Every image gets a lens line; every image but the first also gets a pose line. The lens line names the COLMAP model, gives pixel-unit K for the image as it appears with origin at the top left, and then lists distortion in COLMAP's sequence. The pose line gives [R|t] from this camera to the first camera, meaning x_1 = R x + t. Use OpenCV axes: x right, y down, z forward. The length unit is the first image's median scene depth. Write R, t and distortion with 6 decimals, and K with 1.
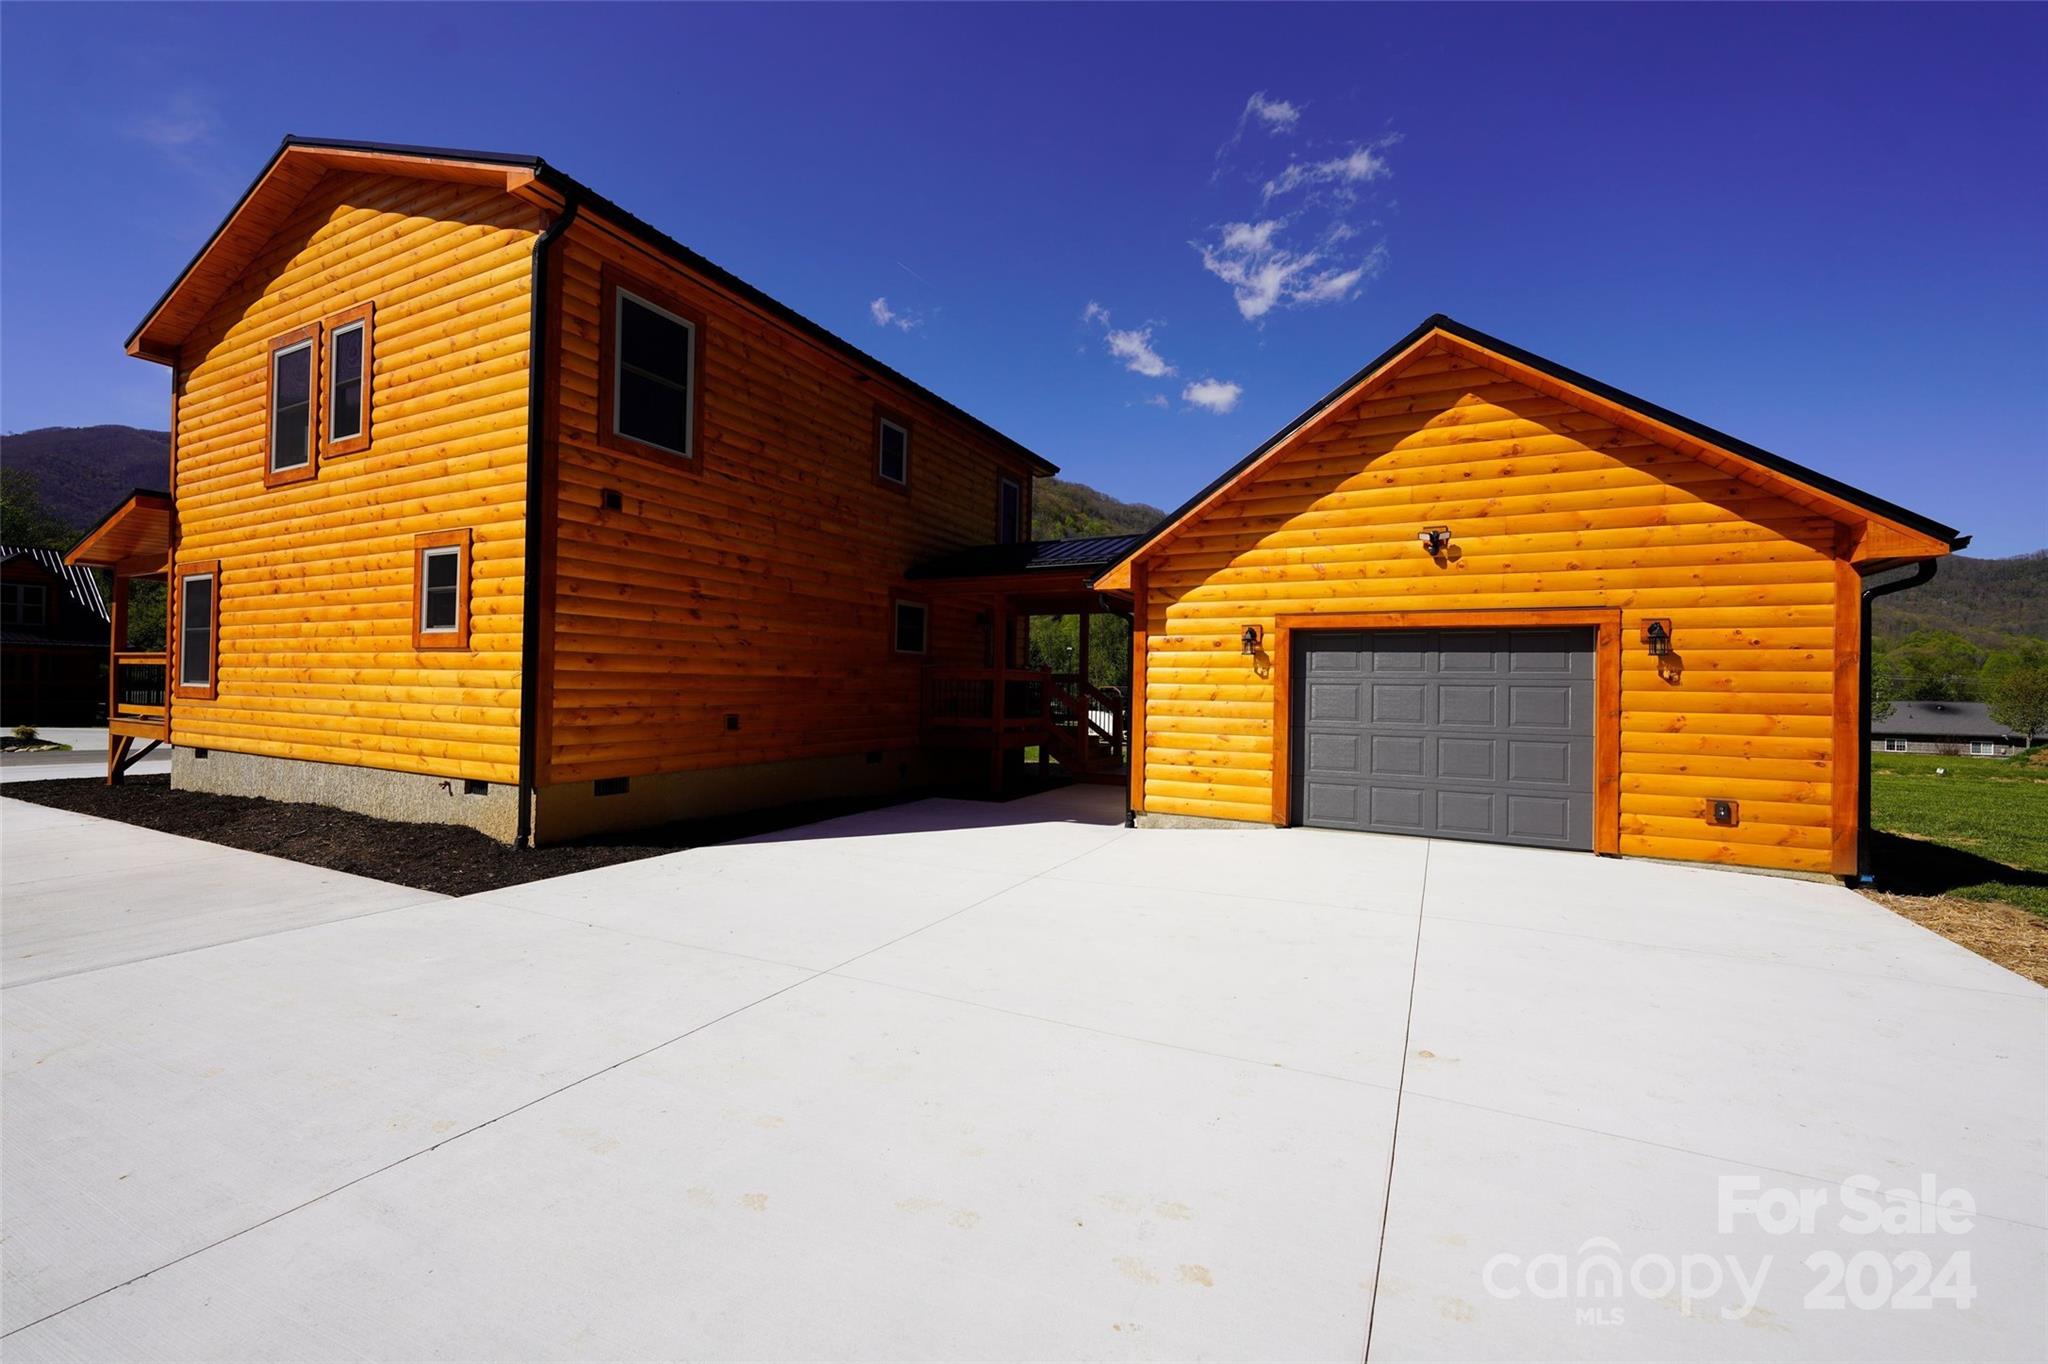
lens RADIAL K [[816.3, 0, 1017.1], [0, 816.3, 680.2], [0, 0, 1]] dist [-0.001341, 0.000310]
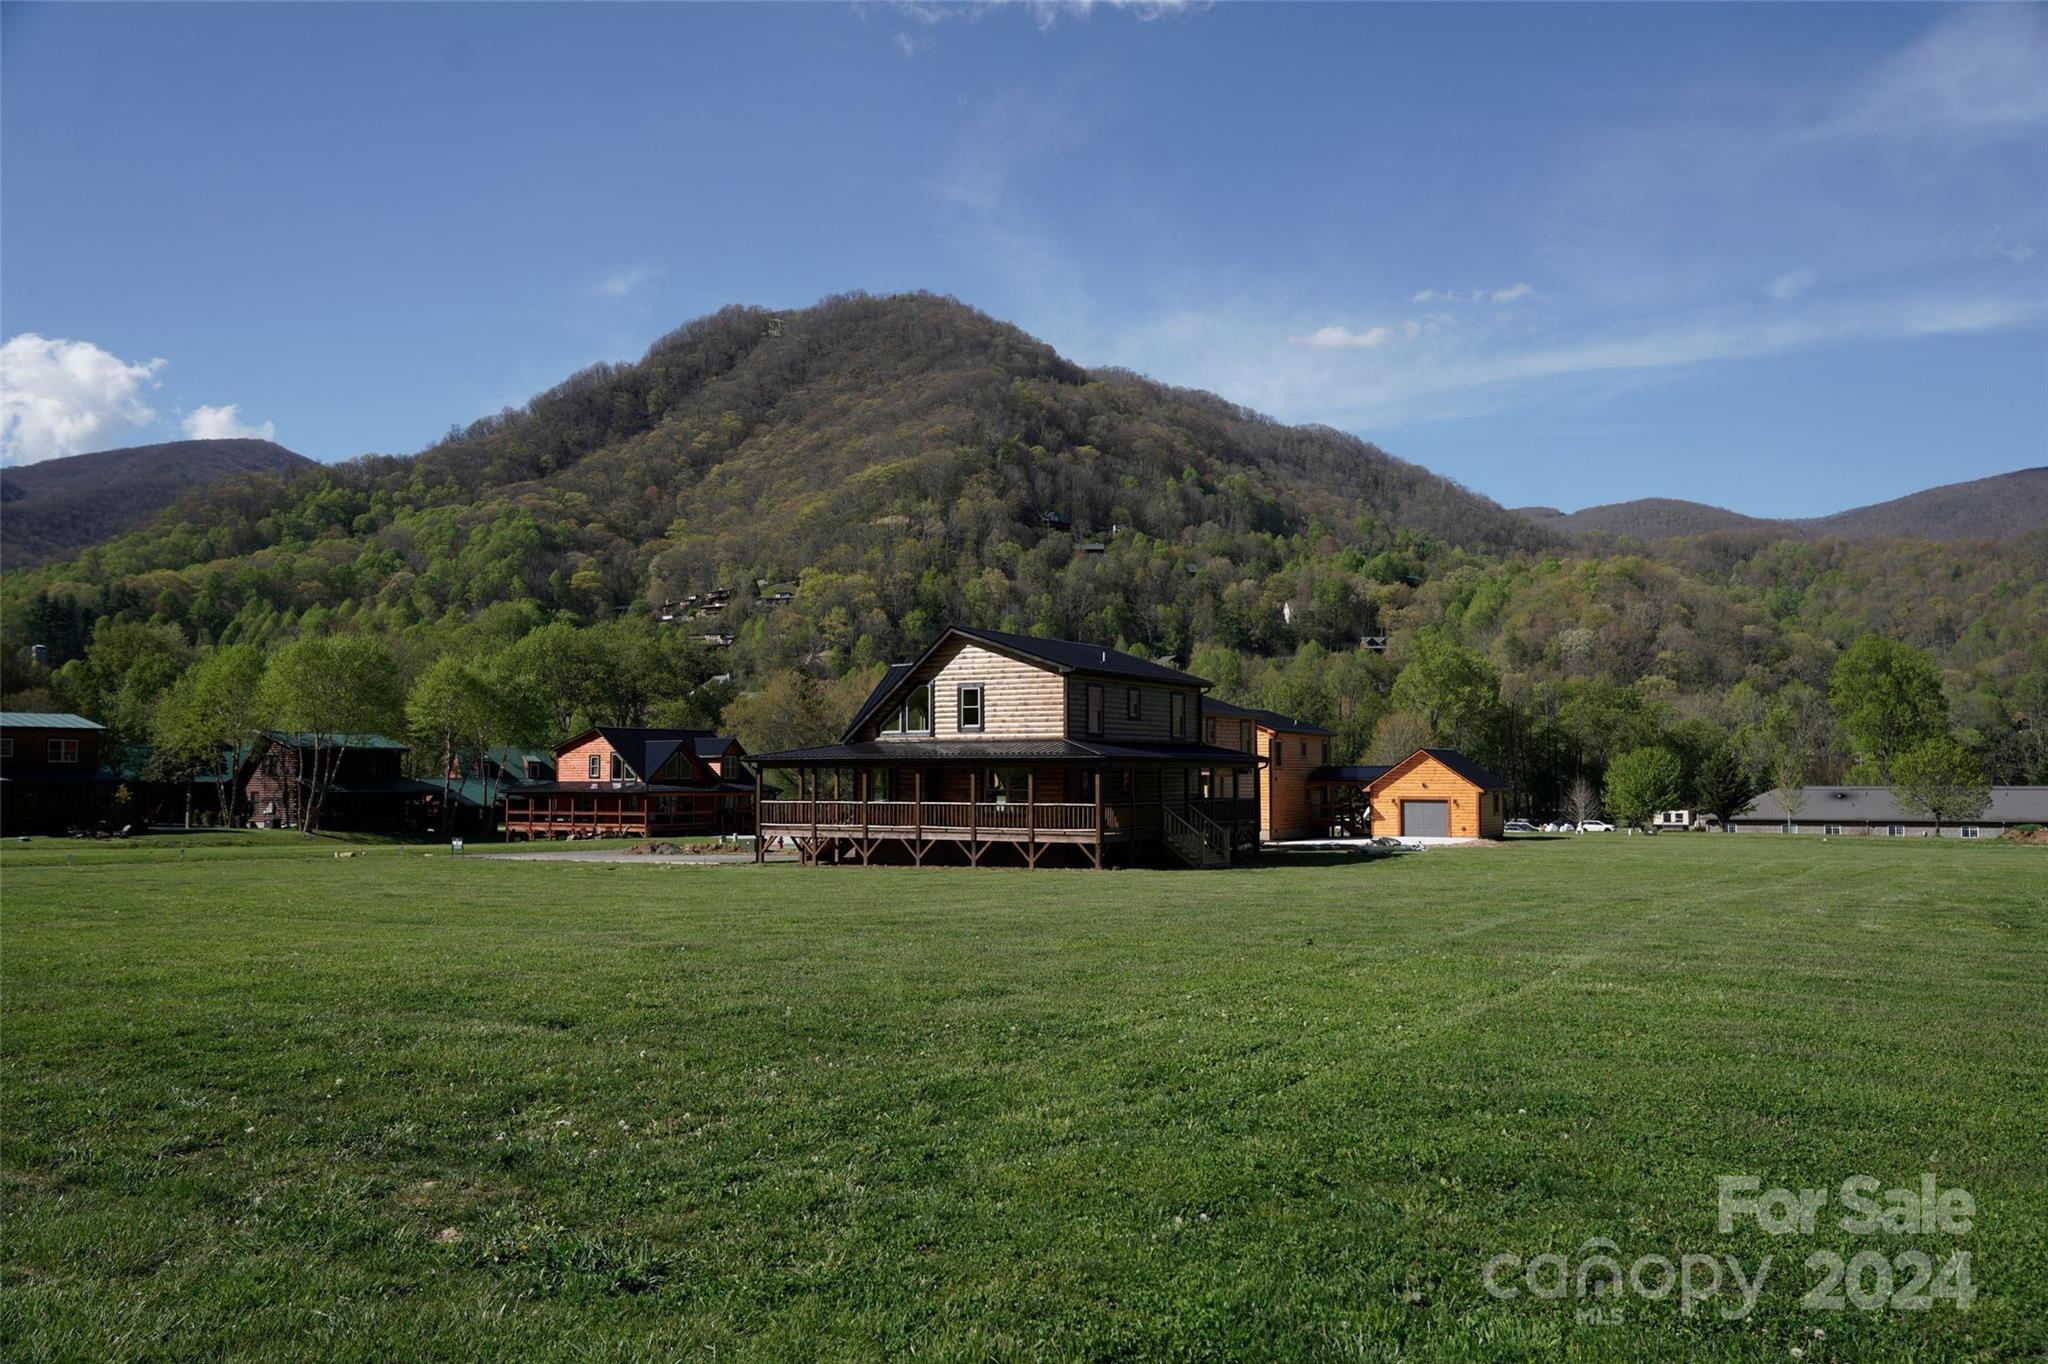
lens RADIAL K [[1633.2, 0, 1024.0], [0, 1633.2, 682.0], [0, 0, 1]] dist [-0.002885, -0.000073]
pose [[0.999369, -0.020341, -0.029134, -1.696984], [0.018948, 0.998700, -0.047320, -0.349264], [0.030059, 0.046738, 0.998455, -9.225792]]
